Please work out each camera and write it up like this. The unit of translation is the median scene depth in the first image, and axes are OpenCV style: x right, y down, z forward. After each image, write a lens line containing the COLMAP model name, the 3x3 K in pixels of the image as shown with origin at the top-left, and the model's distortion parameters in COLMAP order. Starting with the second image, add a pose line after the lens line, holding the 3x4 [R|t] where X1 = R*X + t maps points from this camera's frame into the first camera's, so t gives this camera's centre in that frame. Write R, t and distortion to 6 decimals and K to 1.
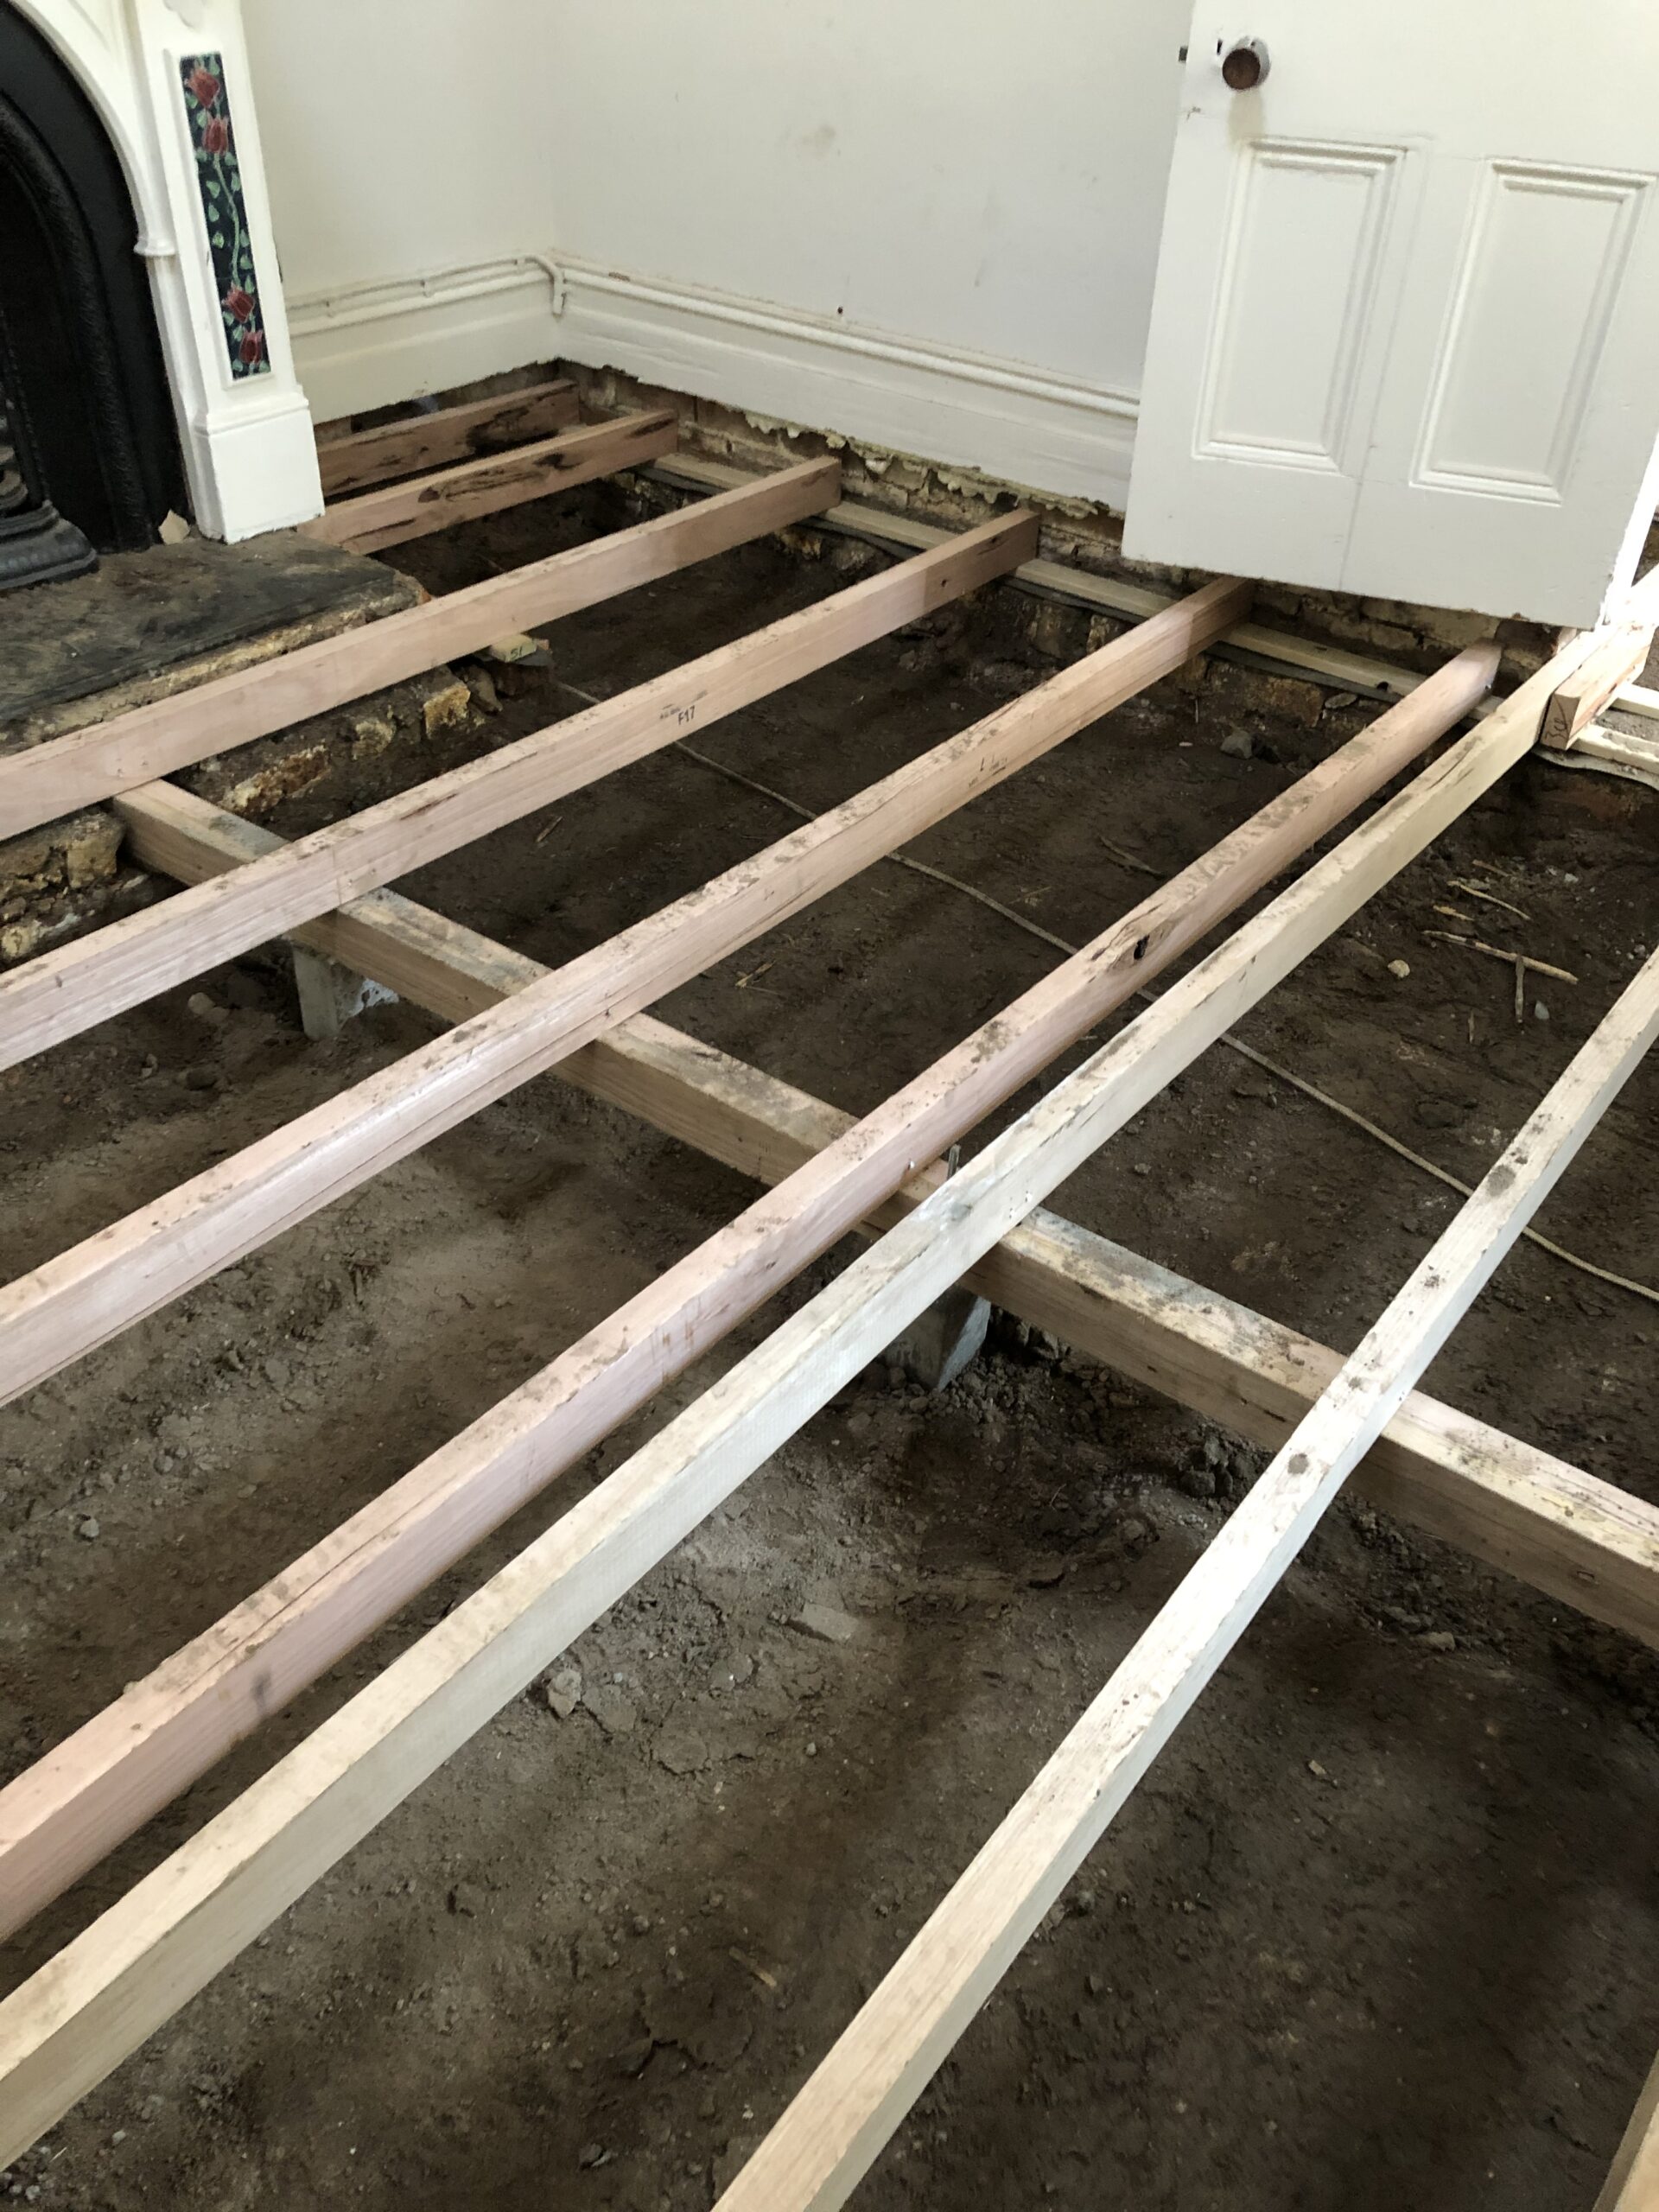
lens RADIAL K [[1796.1, 0, 829.5], [0, 1796.1, 1106.0], [0, 0, 1]] dist [0.004239, 0.026743]
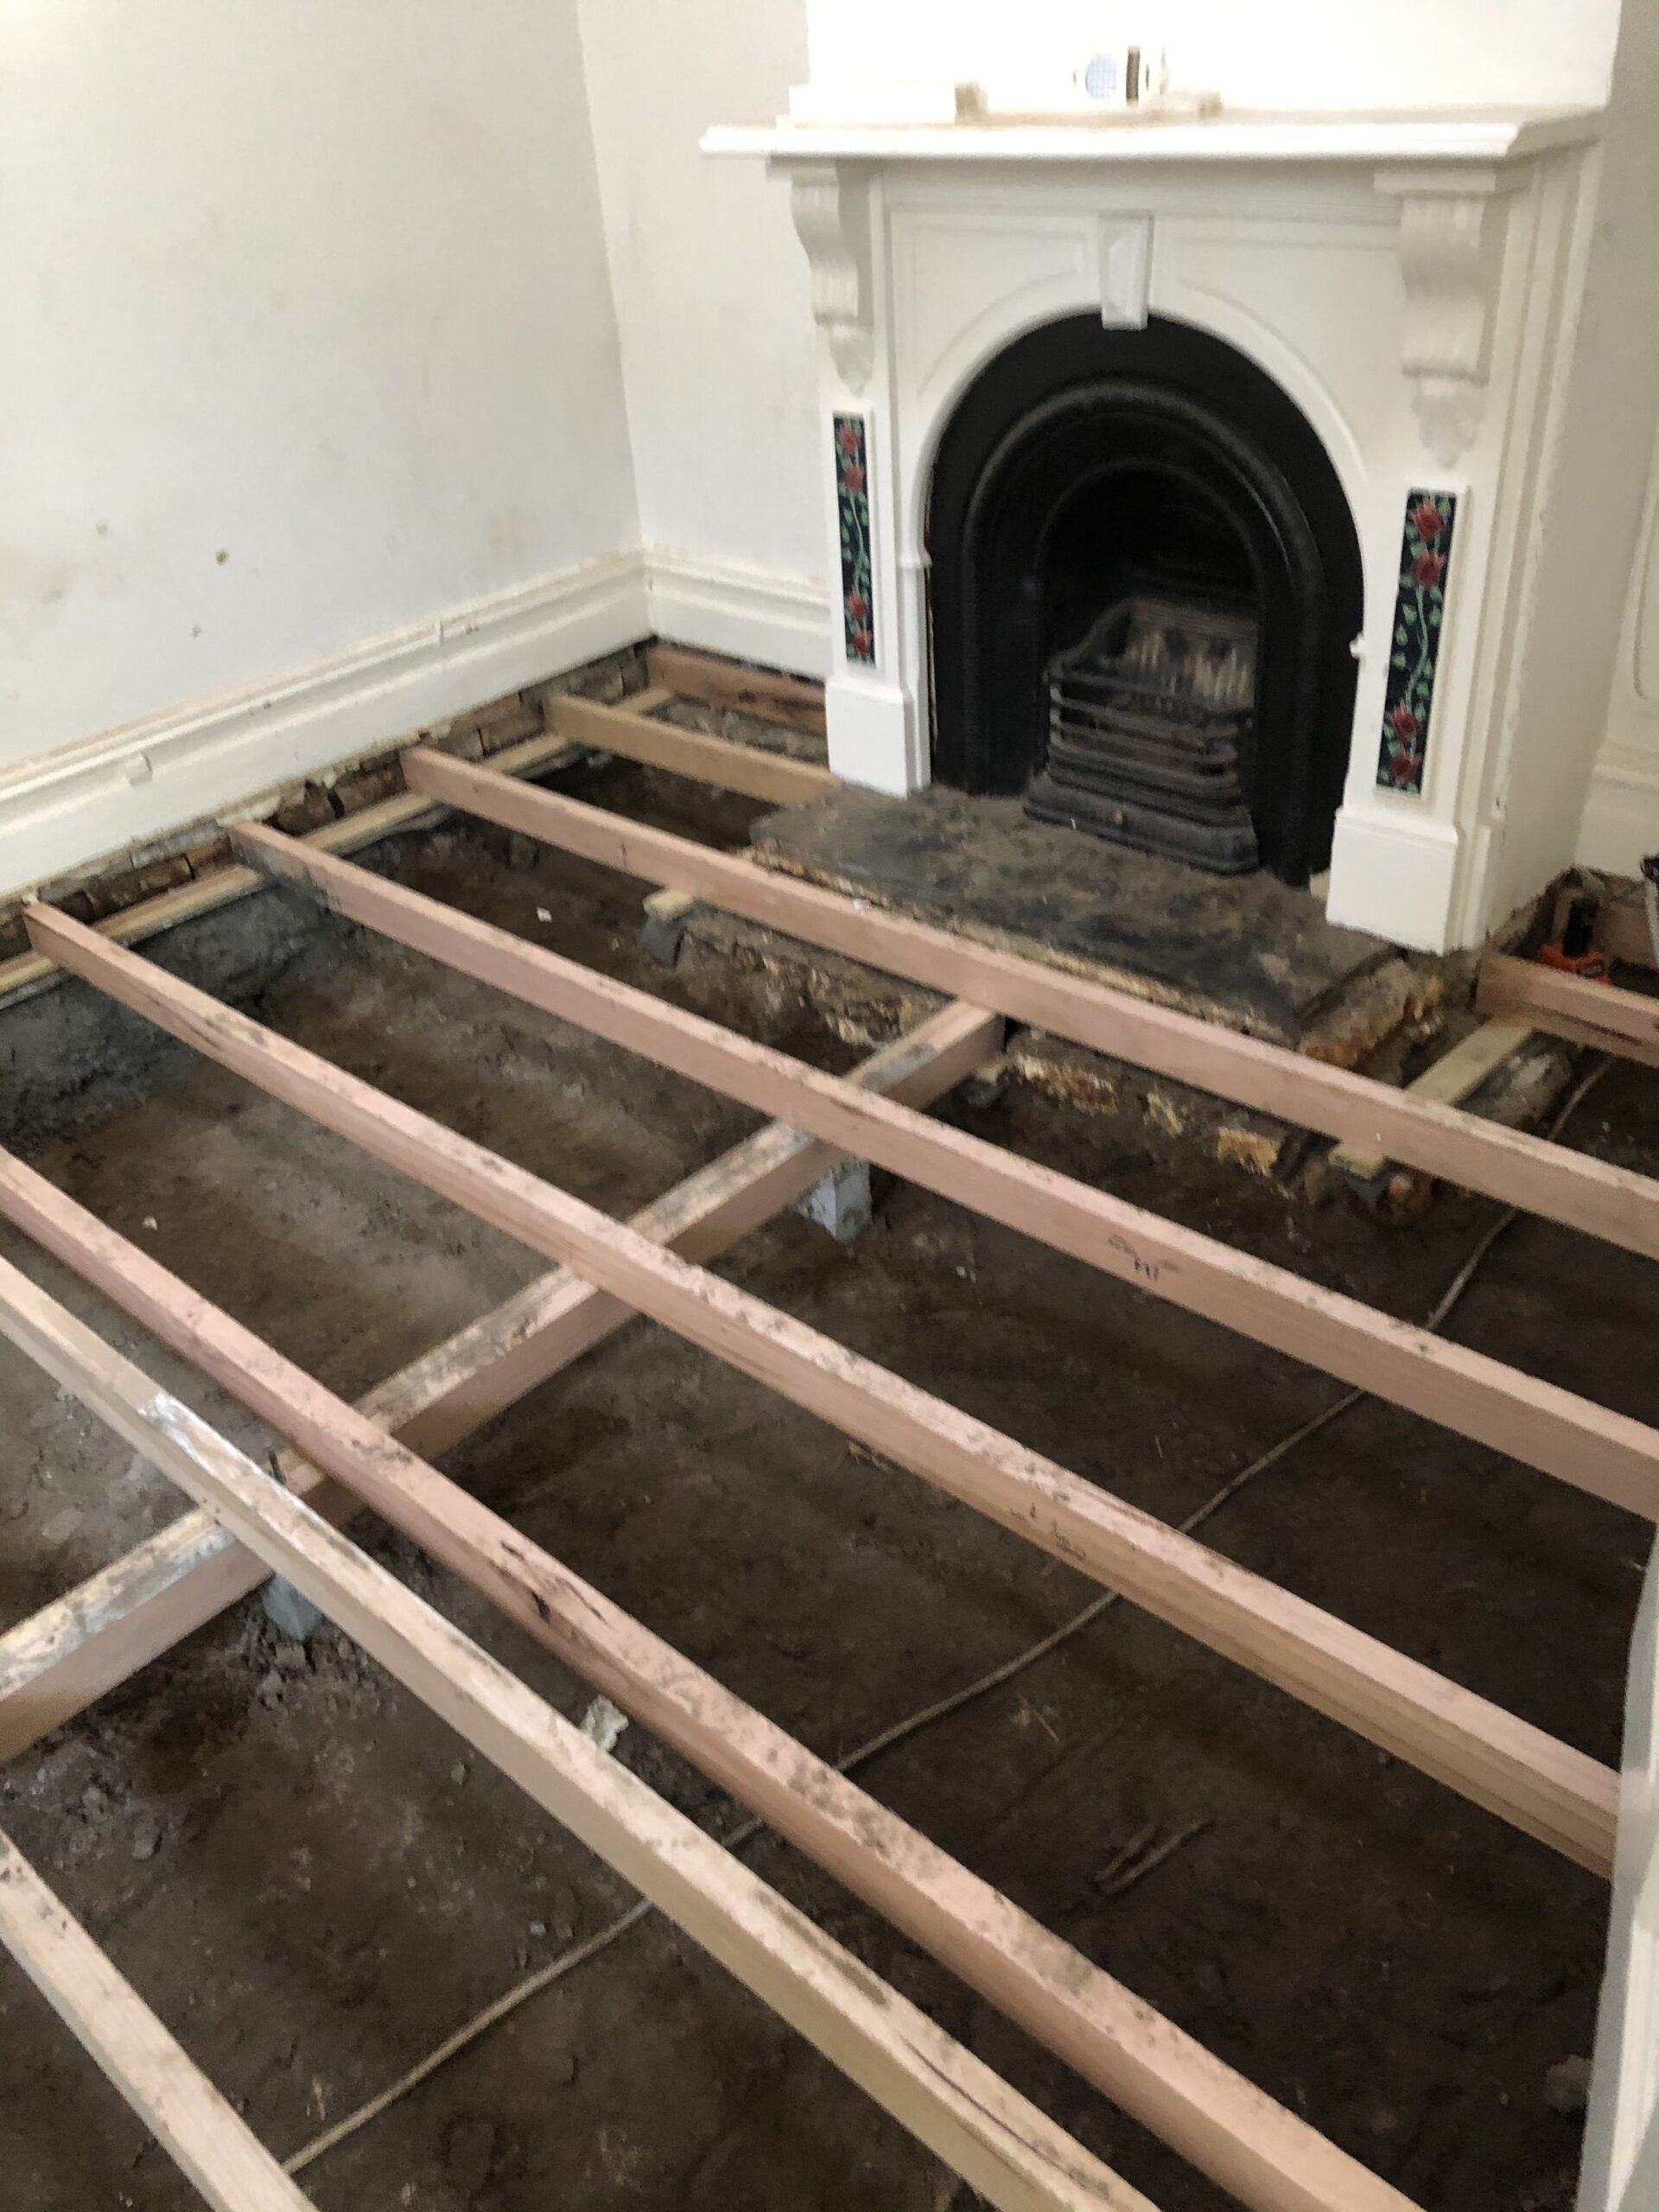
lens RADIAL K [[1796.1, 0, 829.5], [0, 1796.1, 1106.0], [0, 0, 1]] dist [0.004239, 0.026743]
pose [[-0.091669, 0.507717, -0.856633, 0.632214], [-0.550639, 0.690922, 0.468427, -0.596579], [0.829695, 0.514636, 0.216233, 0.660950]]
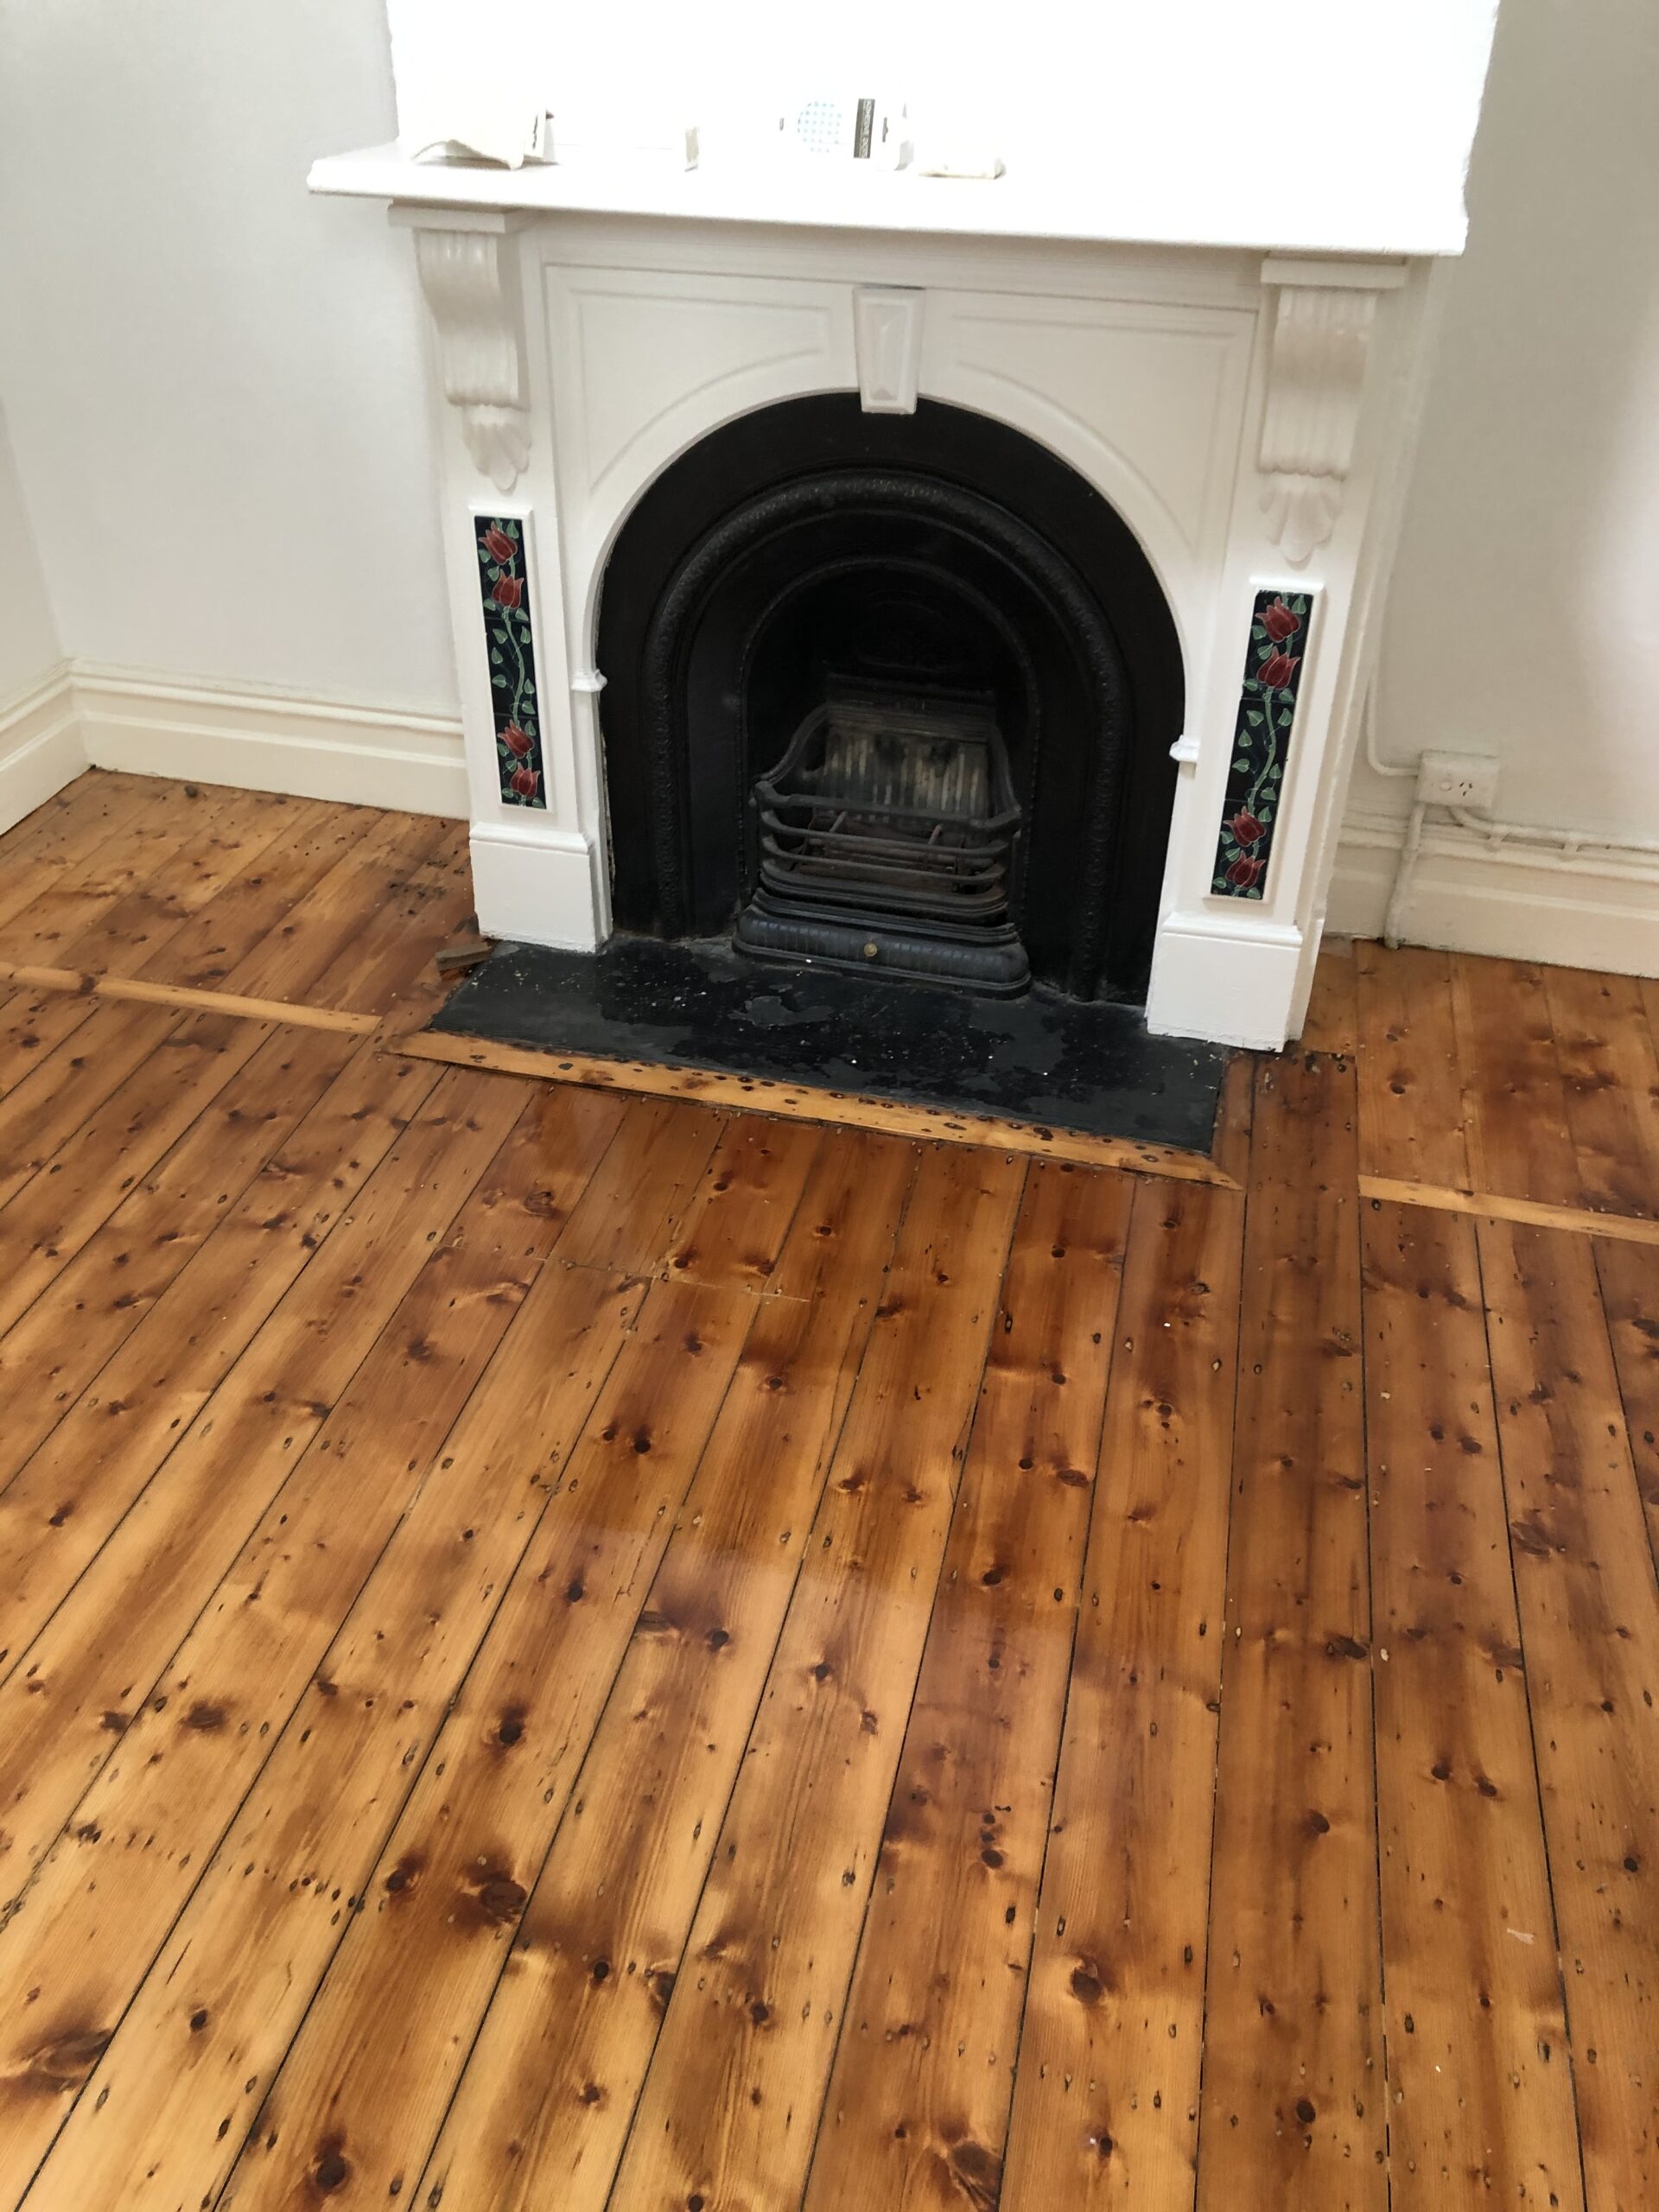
lens RADIAL K [[1796.1, 0, 829.5], [0, 1796.1, 1106.0], [0, 0, 1]] dist [0.004239, 0.026743]
pose [[0.403043, 0.479555, -0.779476, 0.365938], [-0.557608, 0.804048, 0.206351, -0.411967], [0.725693, 0.351473, 0.591470, 0.372473]]
